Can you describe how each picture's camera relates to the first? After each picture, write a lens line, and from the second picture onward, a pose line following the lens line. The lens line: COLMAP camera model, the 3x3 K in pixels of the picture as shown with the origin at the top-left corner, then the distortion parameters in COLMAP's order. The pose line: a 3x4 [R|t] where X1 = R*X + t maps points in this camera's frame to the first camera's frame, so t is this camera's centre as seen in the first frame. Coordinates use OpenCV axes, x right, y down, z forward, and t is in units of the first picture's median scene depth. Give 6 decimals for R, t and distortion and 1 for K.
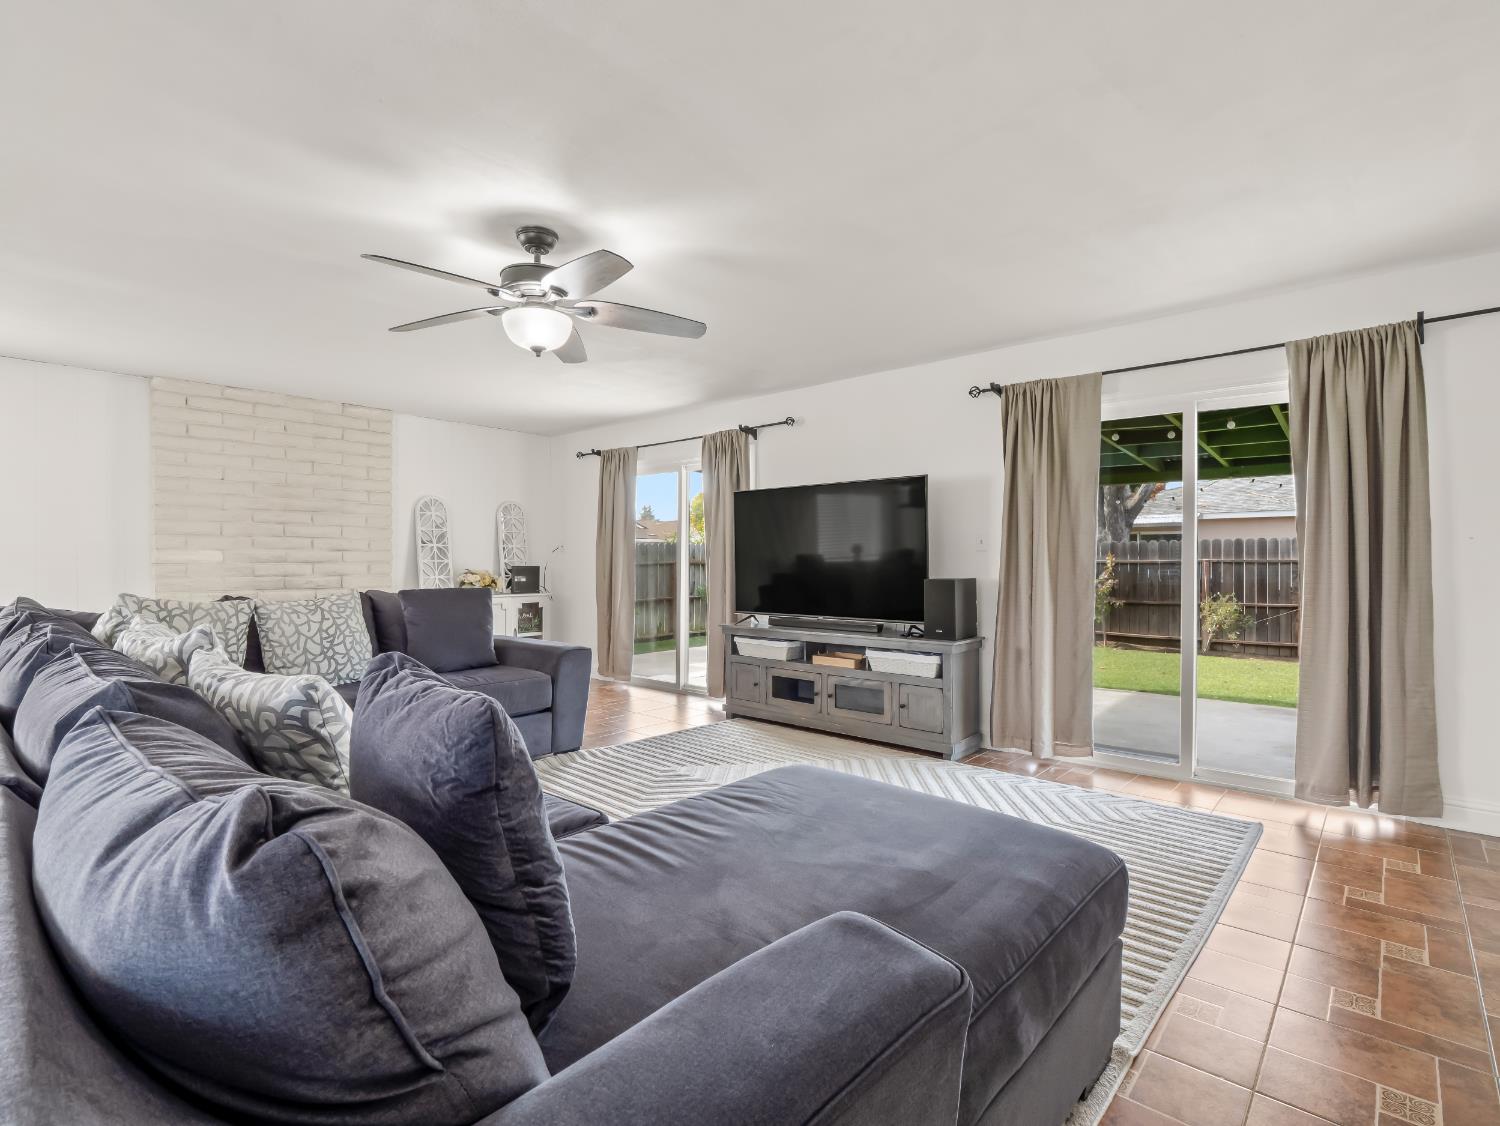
lens RADIAL K [[724.4, 0, 755.6], [0, 724.4, 560.6], [0, 0, 1]] dist [-0.015766, -0.001839]
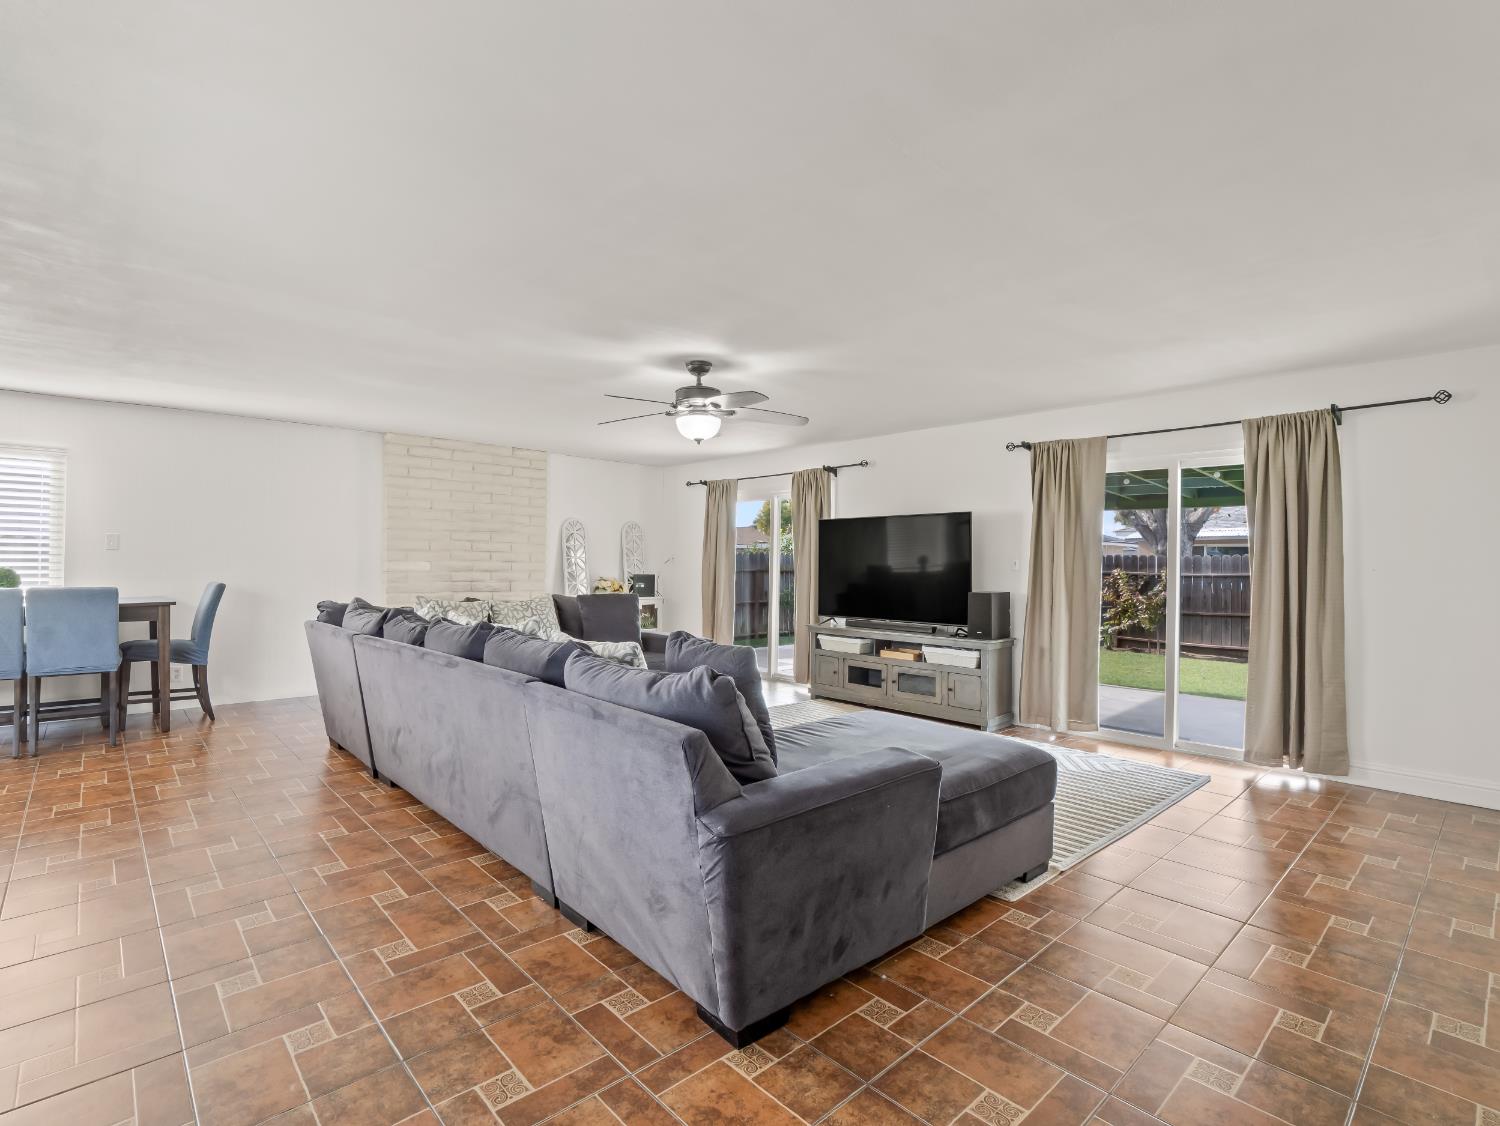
lens RADIAL K [[724.4, 0, 744.5], [0, 724.4, 554.1], [0, 0, 1]] dist [-0.015766, -0.001839]
pose [[0.993834, 0.008948, -0.110515, -0.023431], [-0.010386, 0.999869, -0.012445, -0.023290], [0.110389, 0.013516, 0.993797, -0.340930]]
